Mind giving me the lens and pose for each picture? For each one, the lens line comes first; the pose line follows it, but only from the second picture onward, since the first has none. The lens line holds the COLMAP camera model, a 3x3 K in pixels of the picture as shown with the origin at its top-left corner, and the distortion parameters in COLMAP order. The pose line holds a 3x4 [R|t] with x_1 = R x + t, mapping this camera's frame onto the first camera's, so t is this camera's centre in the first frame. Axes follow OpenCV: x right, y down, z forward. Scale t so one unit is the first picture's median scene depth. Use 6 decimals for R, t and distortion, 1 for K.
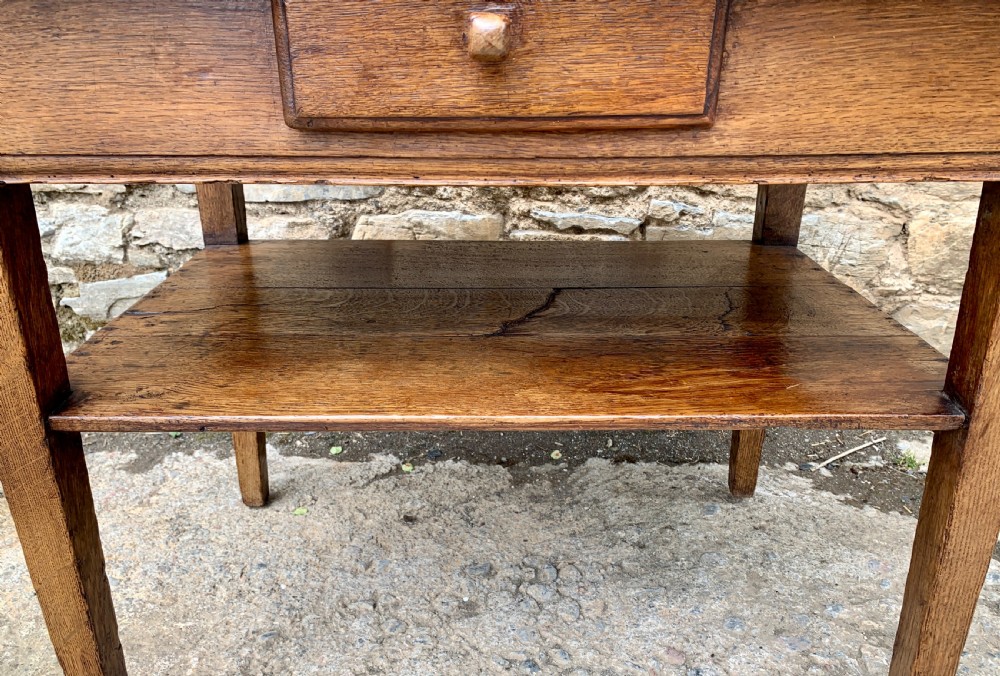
lens RADIAL K [[788.9, 0, 497.4], [0, 788.9, 369.9], [0, 0, 1]] dist [0.017939, -0.011997]
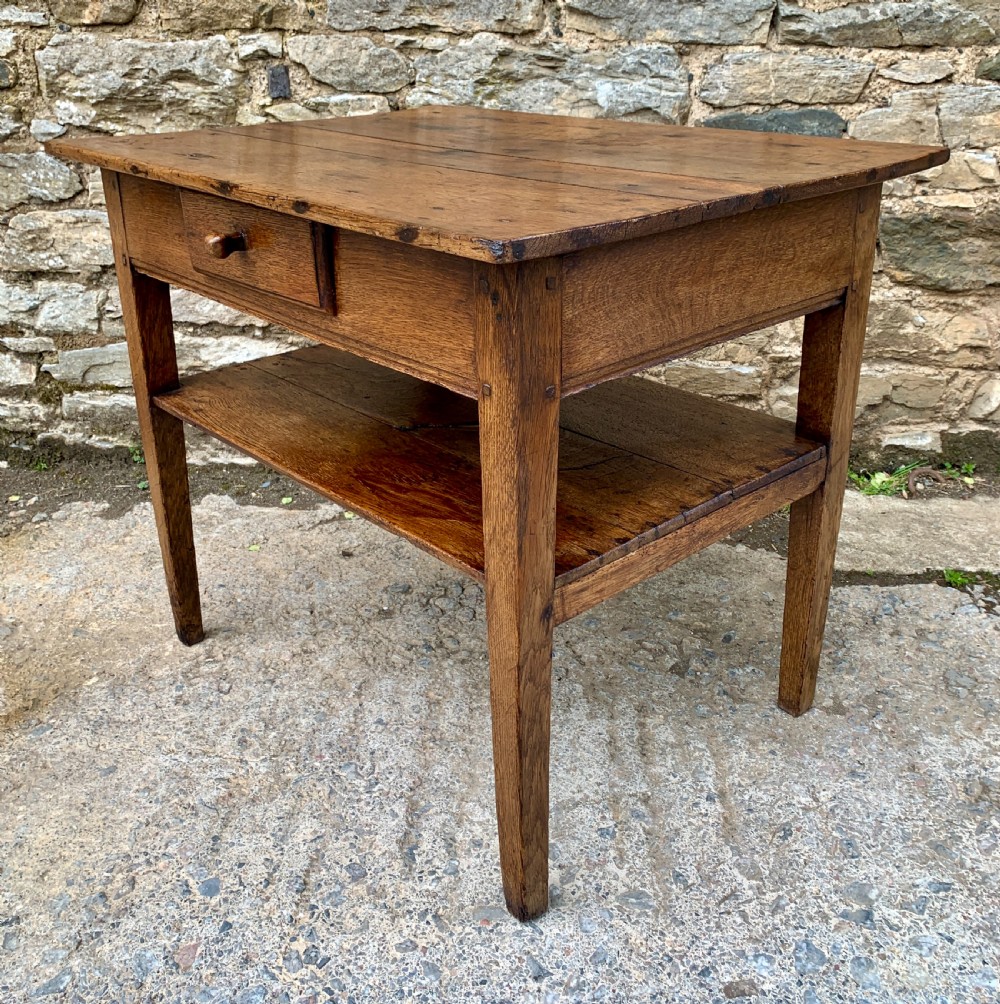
lens RADIAL K [[1070.3, 0, 499.4], [0, 1070.3, 447.8], [0, 0, 1]] dist [0.005360, 0.011820]
pose [[0.999613, 0.000411, -0.027826, 0.175674], [-0.000419, 1.000000, -0.000283, 0.034607], [0.027826, 0.000295, 0.999613, -0.632715]]
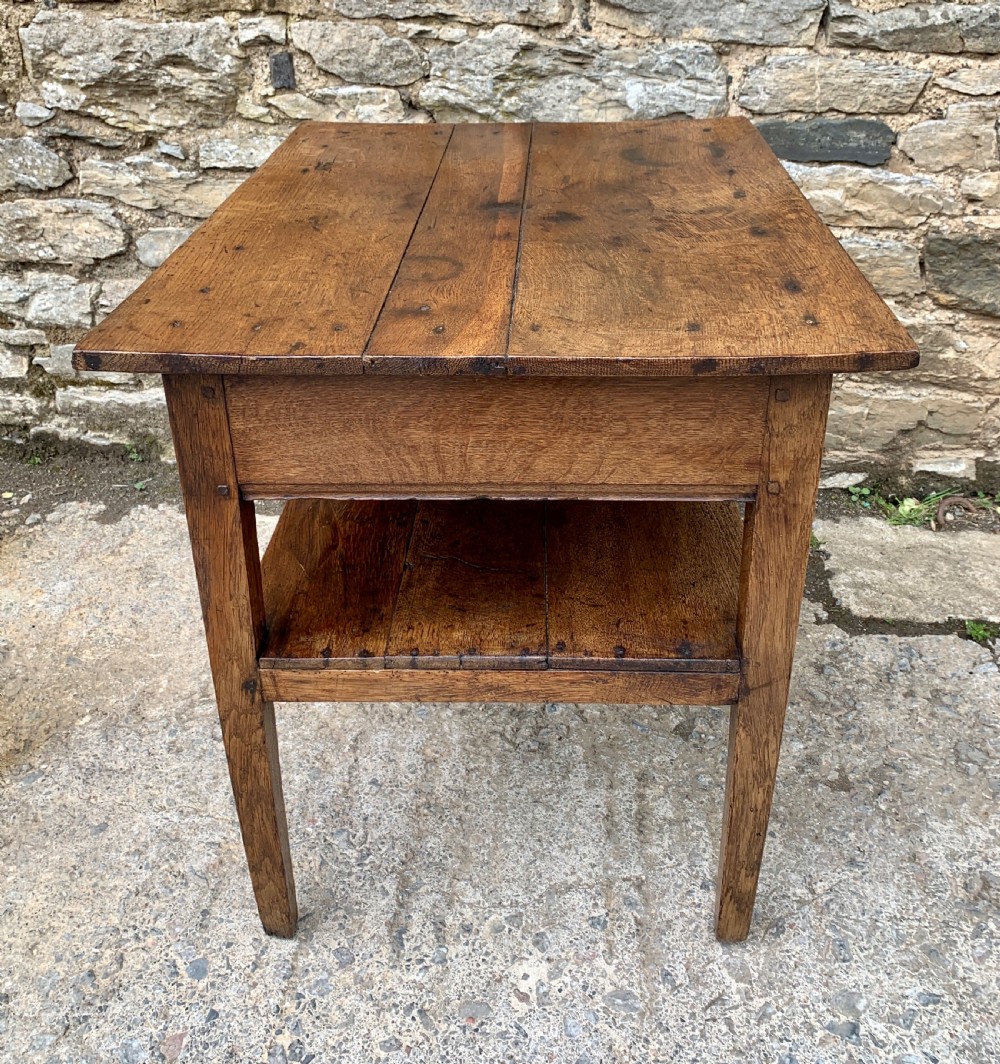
lens RADIAL K [[1114.7, 0, 509.1], [0, 1114.7, 472.3], [0, 0, 1]] dist [0.002508, 0.017328]
pose [[0.998630, 0.034531, -0.039315, 0.194811], [-0.030154, 0.993808, 0.106945, -0.149865], [0.042765, -0.105613, 0.993487, -0.613516]]
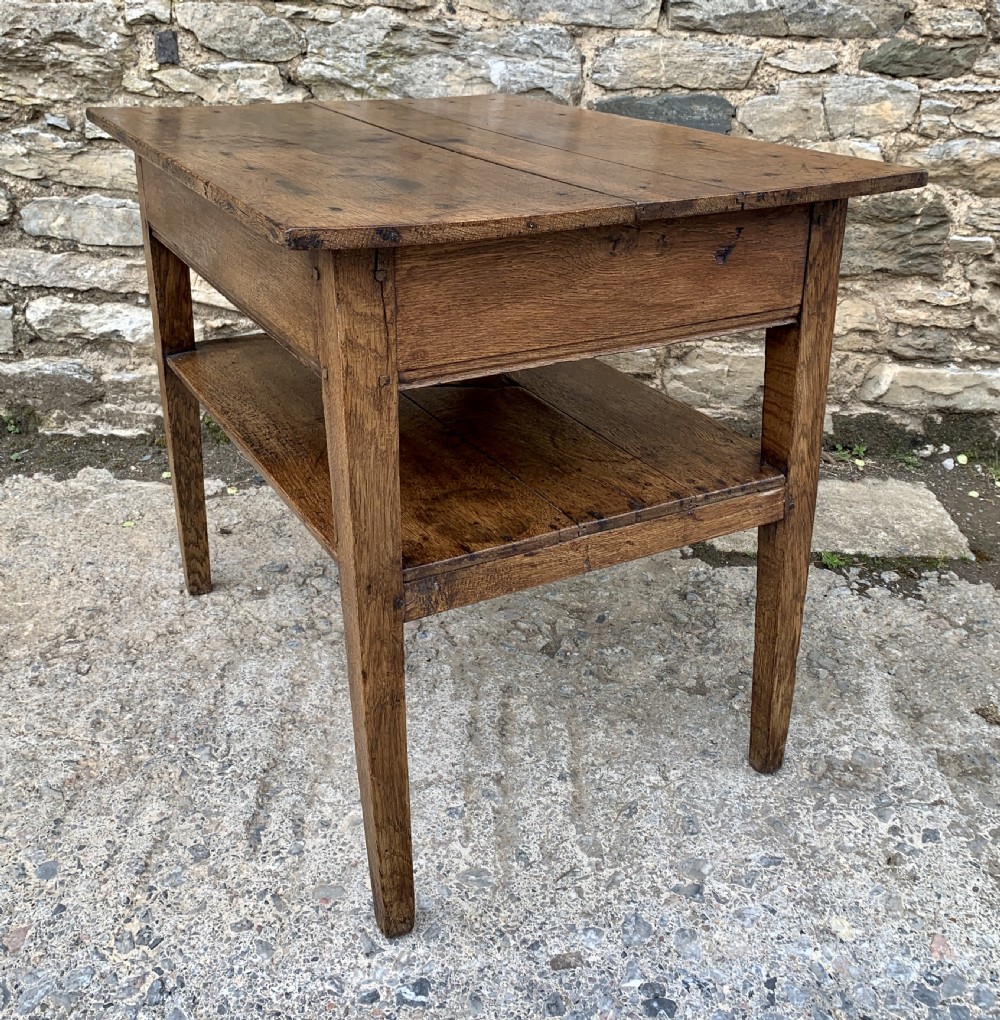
lens RADIAL K [[1142.9, 0, 521.4], [0, 1142.9, 380.9], [0, 0, 1]] dist [0.075507, -0.171874]
pose [[0.999217, 0.016898, 0.035773, 0.276184], [-0.015810, 0.999410, -0.030493, 0.018075], [-0.036267, 0.029904, 0.998895, -0.739441]]
